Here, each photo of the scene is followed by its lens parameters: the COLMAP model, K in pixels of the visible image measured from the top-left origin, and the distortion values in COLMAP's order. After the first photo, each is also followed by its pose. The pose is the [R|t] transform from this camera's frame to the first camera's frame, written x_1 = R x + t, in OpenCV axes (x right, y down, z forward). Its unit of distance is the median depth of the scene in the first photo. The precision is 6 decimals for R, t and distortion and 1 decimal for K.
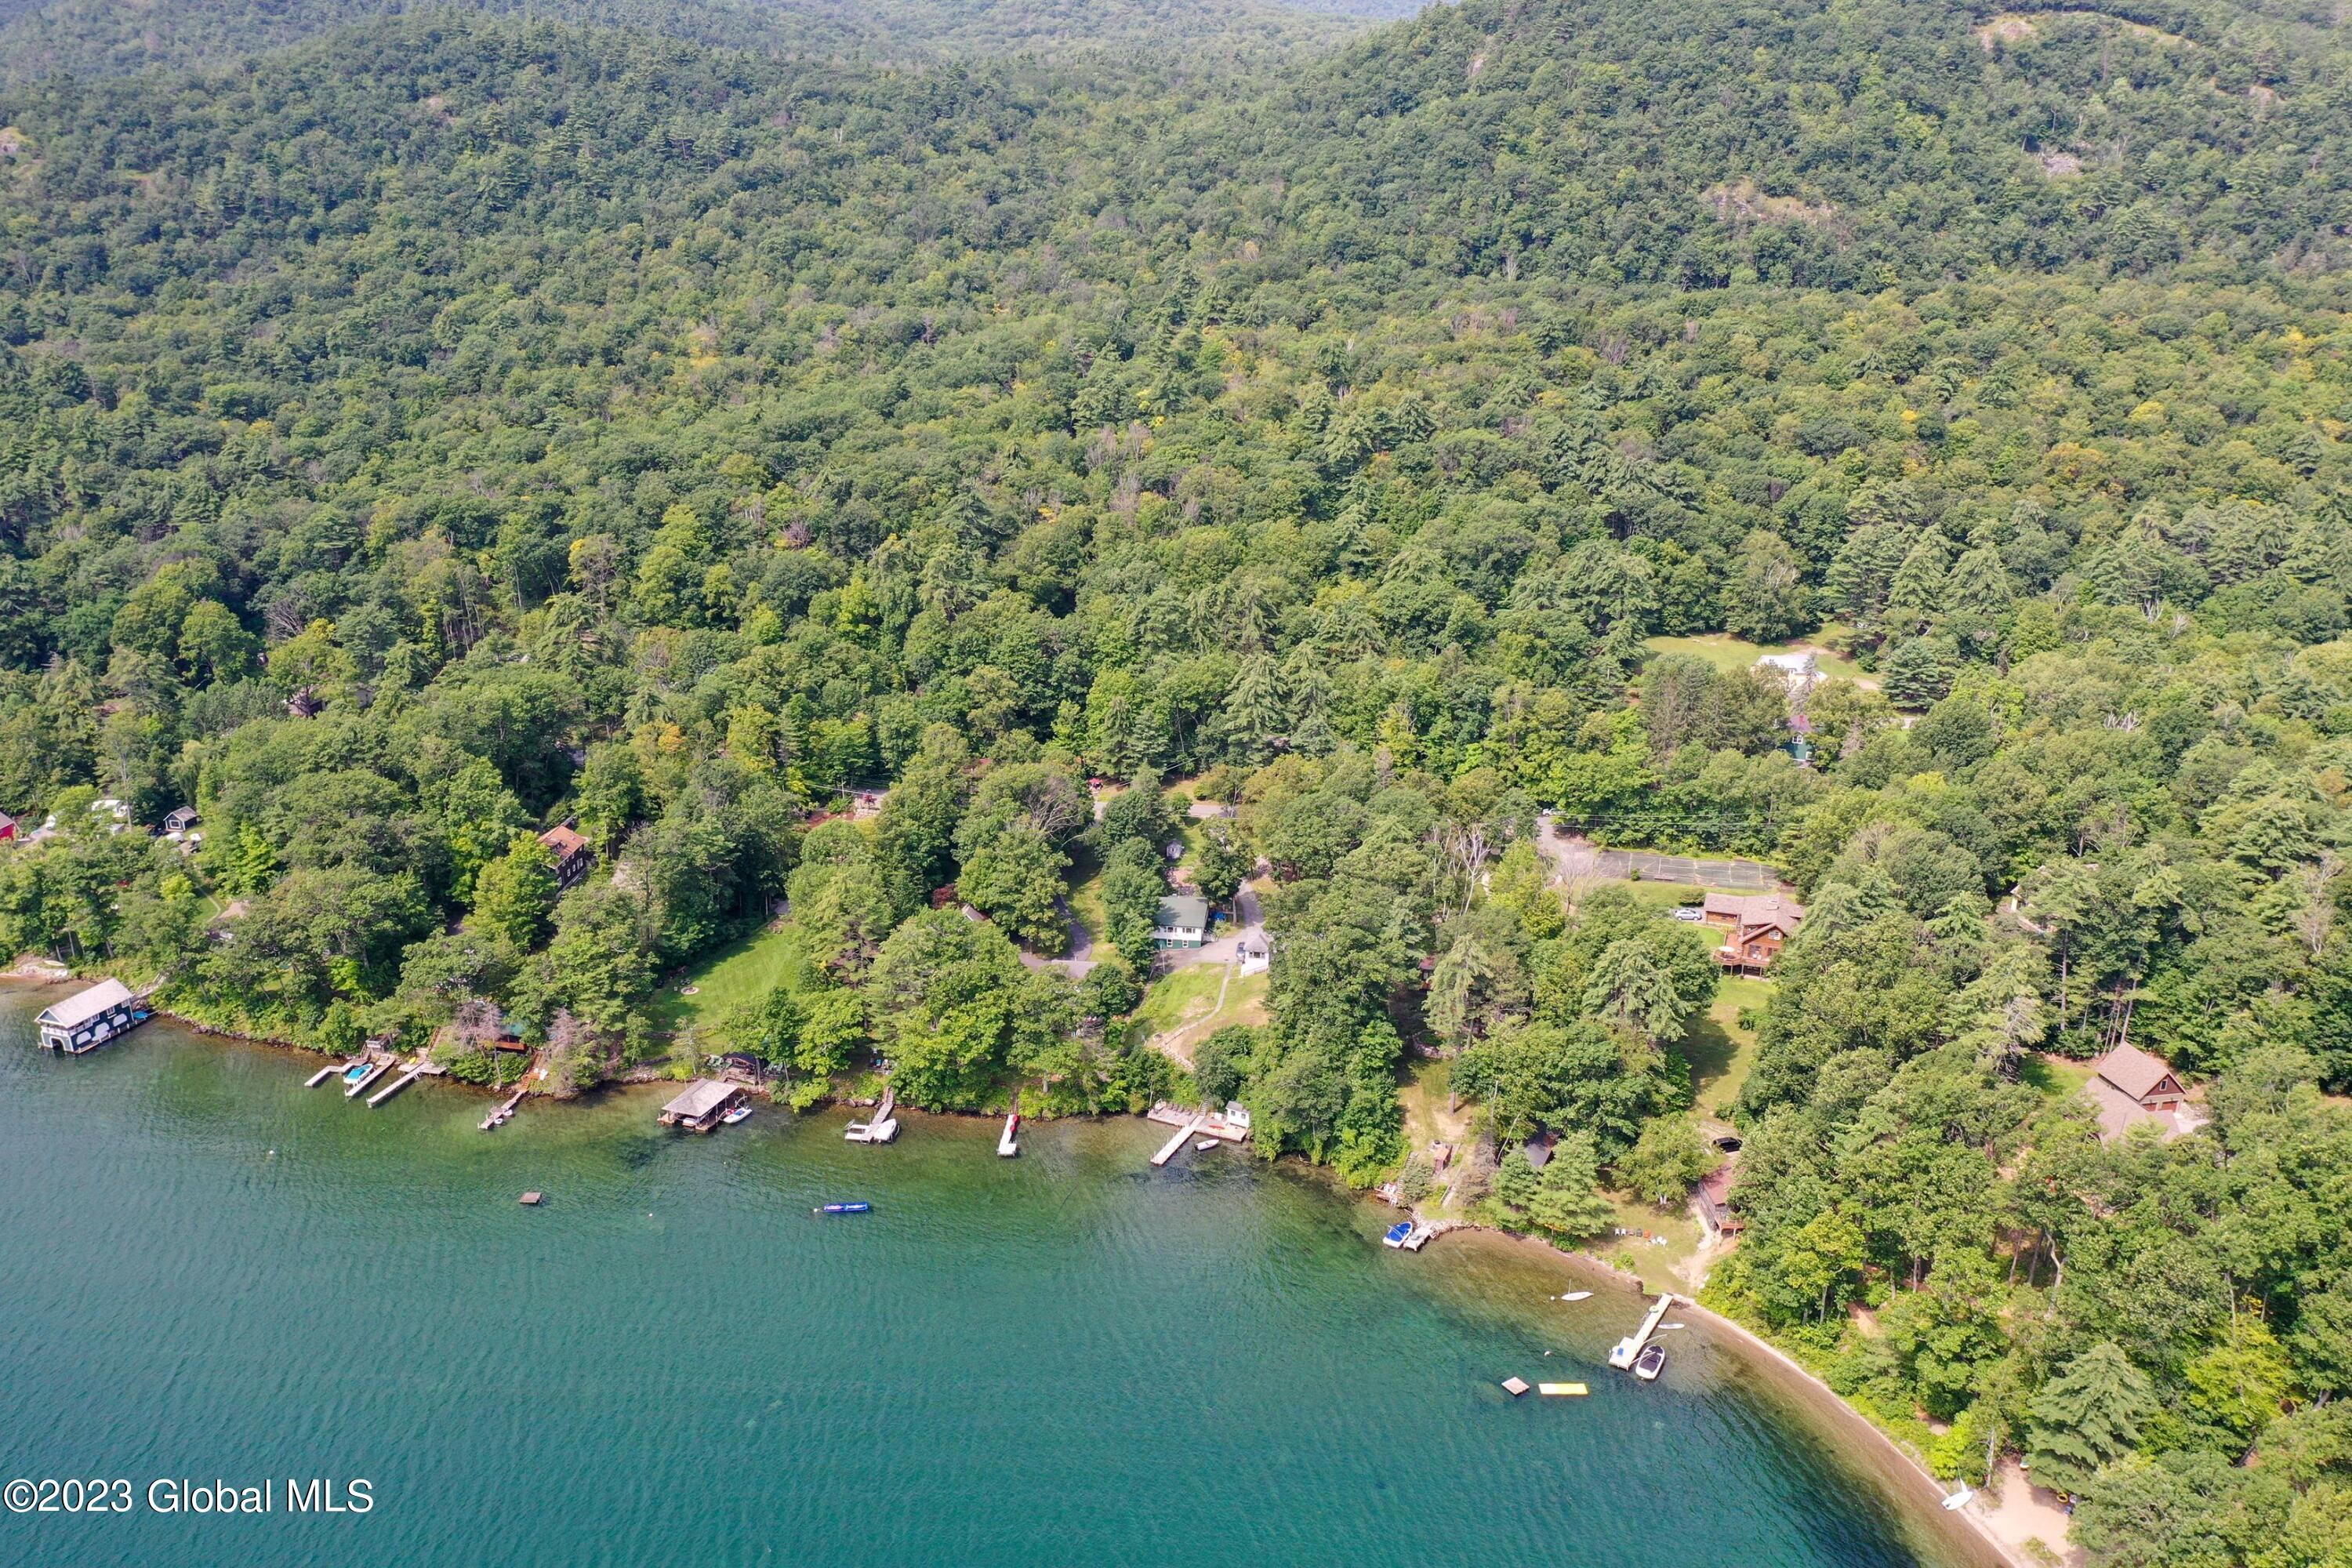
lens RADIAL K [[1867.3, 0, 1178.0], [0, 1867.3, 794.7], [0, 0, 1]] dist [0.001692, -0.001874]
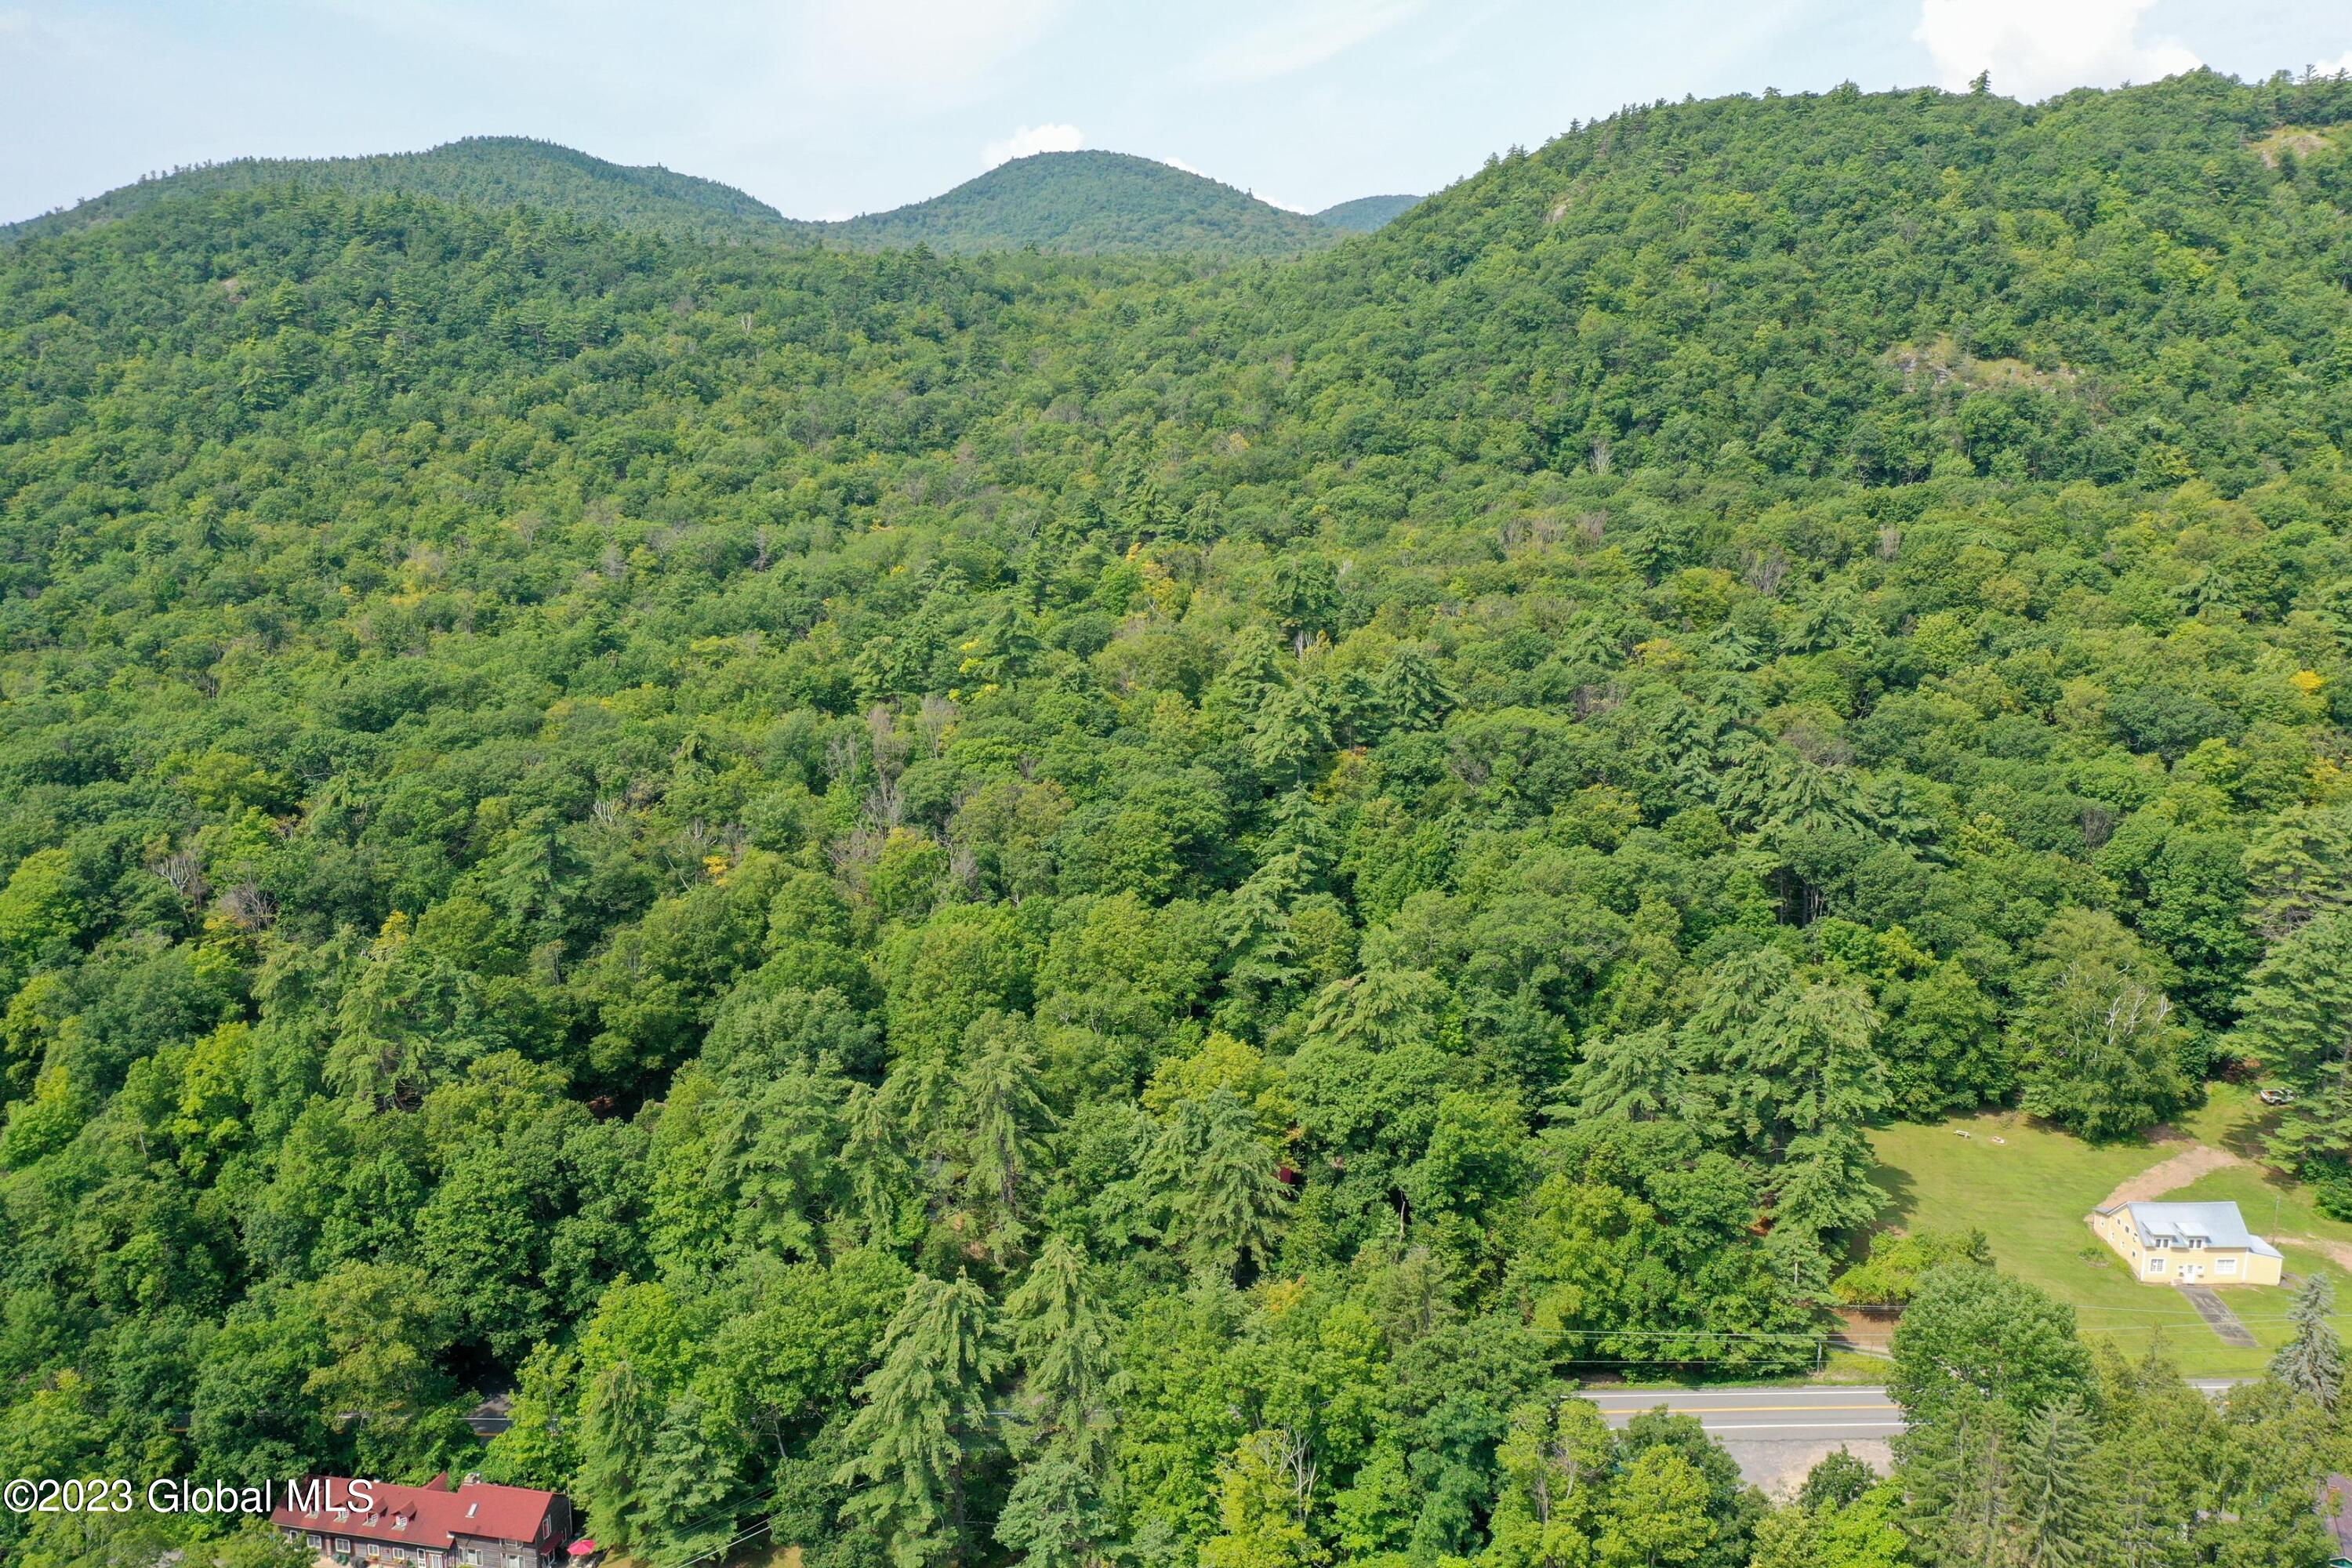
lens RADIAL K [[1867.3, 0, 1169.2], [0, 1867.3, 775.6], [0, 0, 1]] dist [0.001692, -0.001874]
pose [[0.997412, 0.001712, -0.071874, 0.087586], [-0.011392, 0.990849, -0.134492, -0.092392], [0.070986, 0.134963, 0.988305, 0.411849]]
